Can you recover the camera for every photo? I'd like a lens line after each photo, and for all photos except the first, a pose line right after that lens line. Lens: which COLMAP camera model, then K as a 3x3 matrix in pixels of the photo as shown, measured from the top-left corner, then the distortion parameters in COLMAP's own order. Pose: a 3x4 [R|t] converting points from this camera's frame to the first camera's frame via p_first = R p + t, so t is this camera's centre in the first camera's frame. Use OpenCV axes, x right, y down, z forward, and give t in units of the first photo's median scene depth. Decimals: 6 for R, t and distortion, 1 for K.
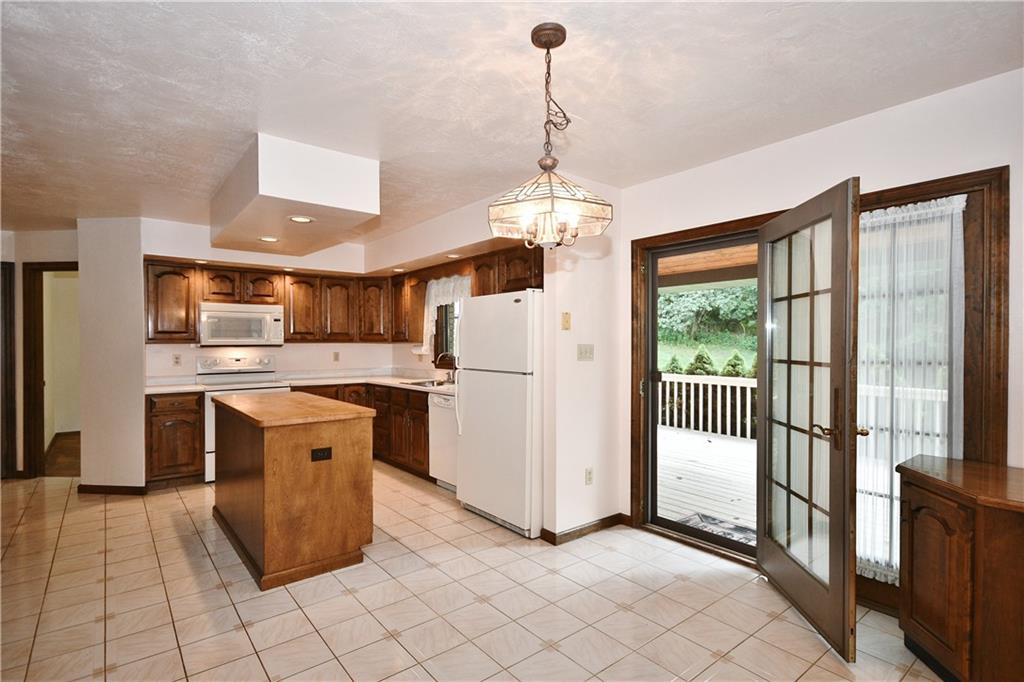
lens RADIAL K [[509.3, 0, 515.0], [0, 509.3, 345.1], [0, 0, 1]] dist [0.002731, -0.000071]
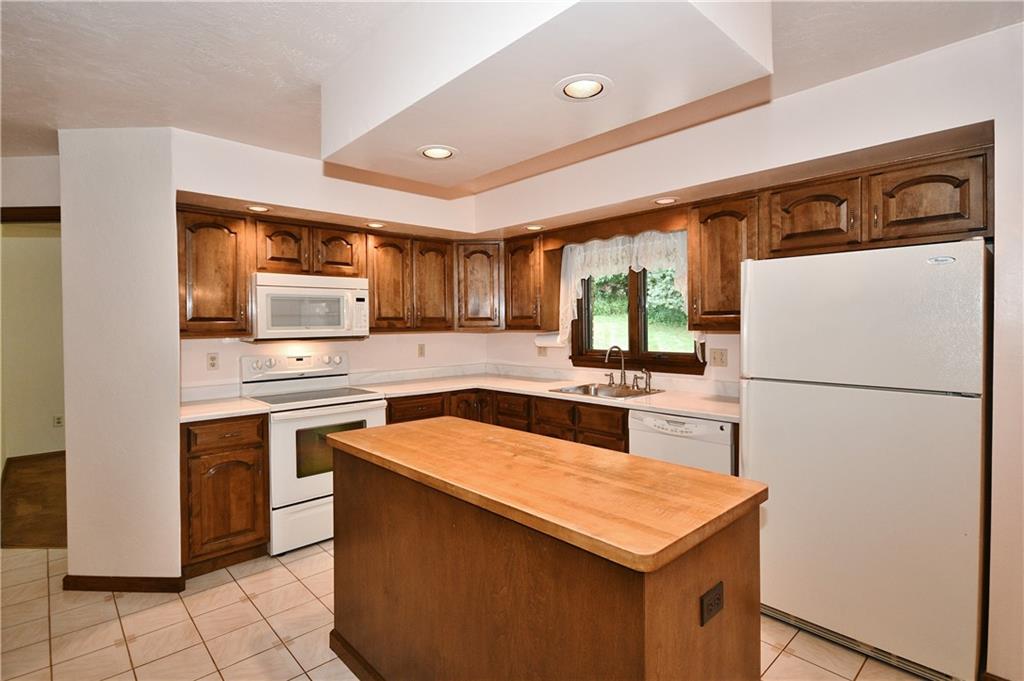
lens RADIAL K [[503.4, 0, 512.3], [0, 503.4, 326.7], [0, 0, 1]] dist [-0.008186, 0.001271]
pose [[0.997301, -0.006470, 0.073130, -0.327070], [0.006385, 0.999979, 0.001397, -0.013262], [-0.073137, -0.000926, 0.997321, 0.331318]]
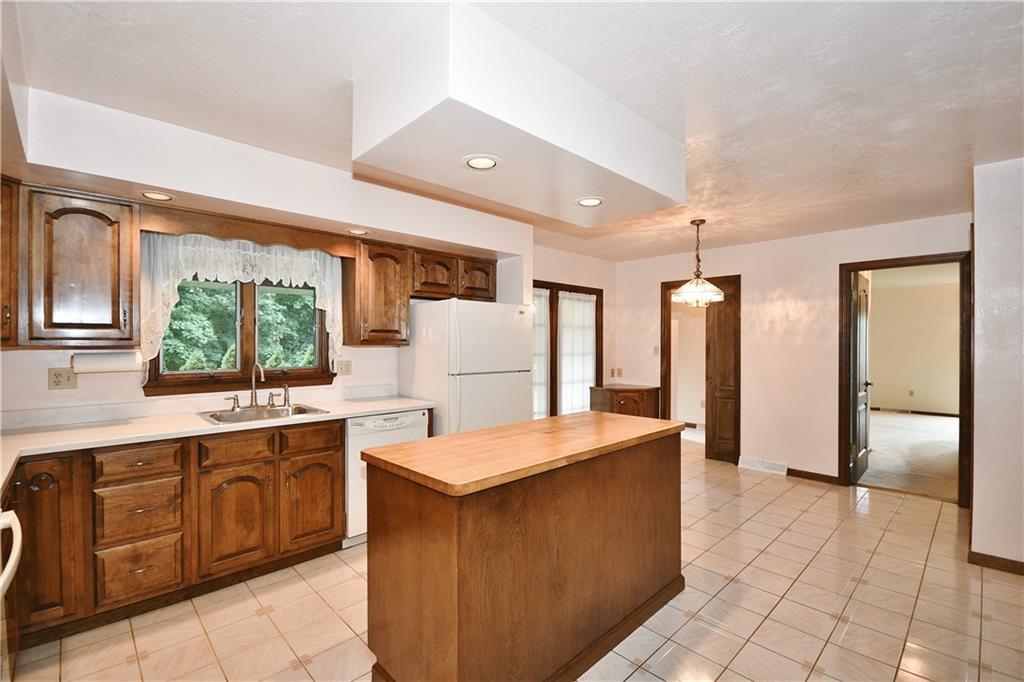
lens RADIAL K [[452.7, 0, 513.3], [0, 452.7, 342.6], [0, 0, 1]] dist [0.011801, 0.000368]
pose [[-0.093333, 0.001155, 0.995634, -0.723502], [0.001777, 0.999998, -0.000993, -0.009157], [-0.995633, 0.001676, -0.093335, 0.747499]]
